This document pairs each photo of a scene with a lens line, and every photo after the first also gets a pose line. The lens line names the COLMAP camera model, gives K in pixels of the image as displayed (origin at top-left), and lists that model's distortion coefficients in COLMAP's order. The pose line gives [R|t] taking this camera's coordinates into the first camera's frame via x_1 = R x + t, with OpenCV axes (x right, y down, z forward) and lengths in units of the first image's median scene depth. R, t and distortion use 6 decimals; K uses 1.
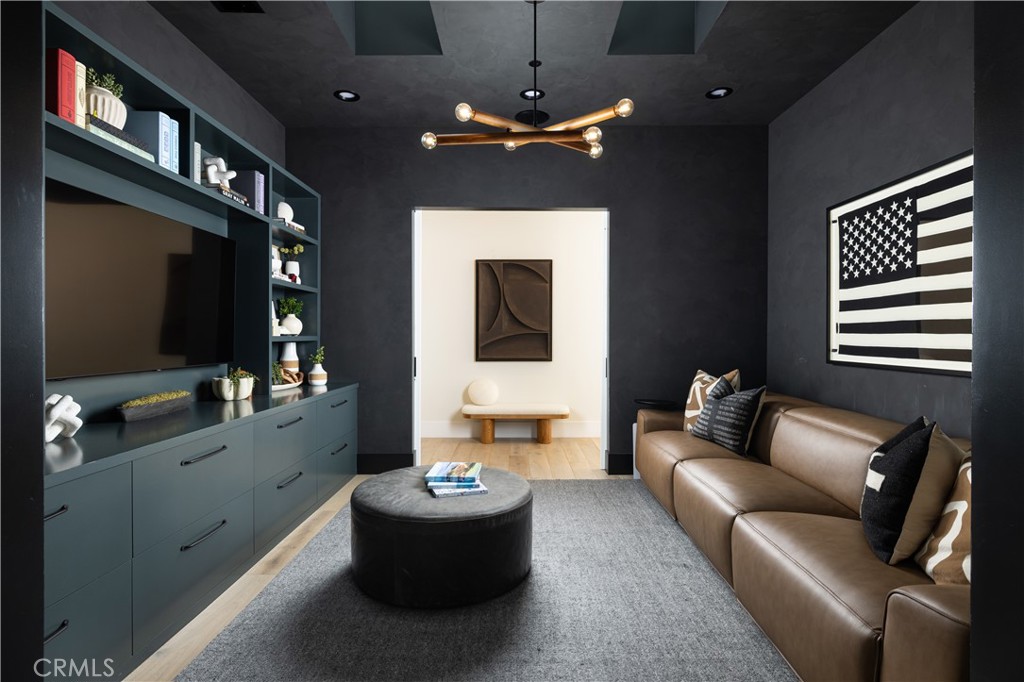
lens RADIAL K [[533.2, 0, 513.7], [0, 533.2, 337.7], [0, 0, 1]] dist [0.000955, 0.000650]
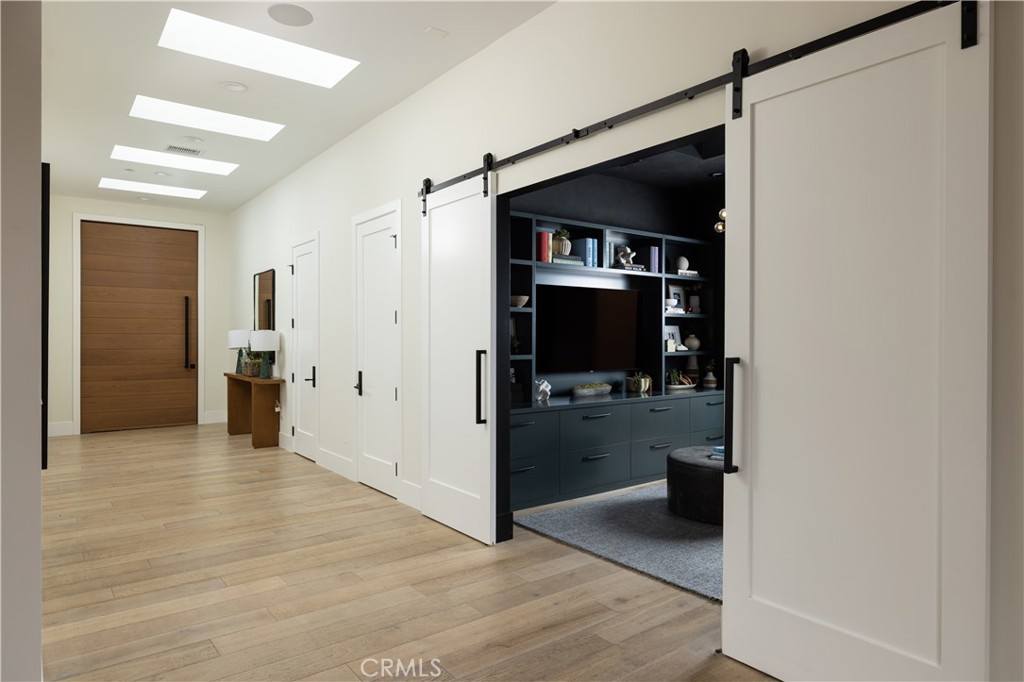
lens RADIAL K [[623.9, 0, 511.9], [0, 623.9, 338.8], [0, 0, 1]] dist [-0.001317, -0.000088]
pose [[0.624335, 0.002421, -0.781153, 0.686439], [-0.003447, 0.999994, 0.000345, -0.041931], [0.781149, 0.002477, 0.624339, -0.458264]]
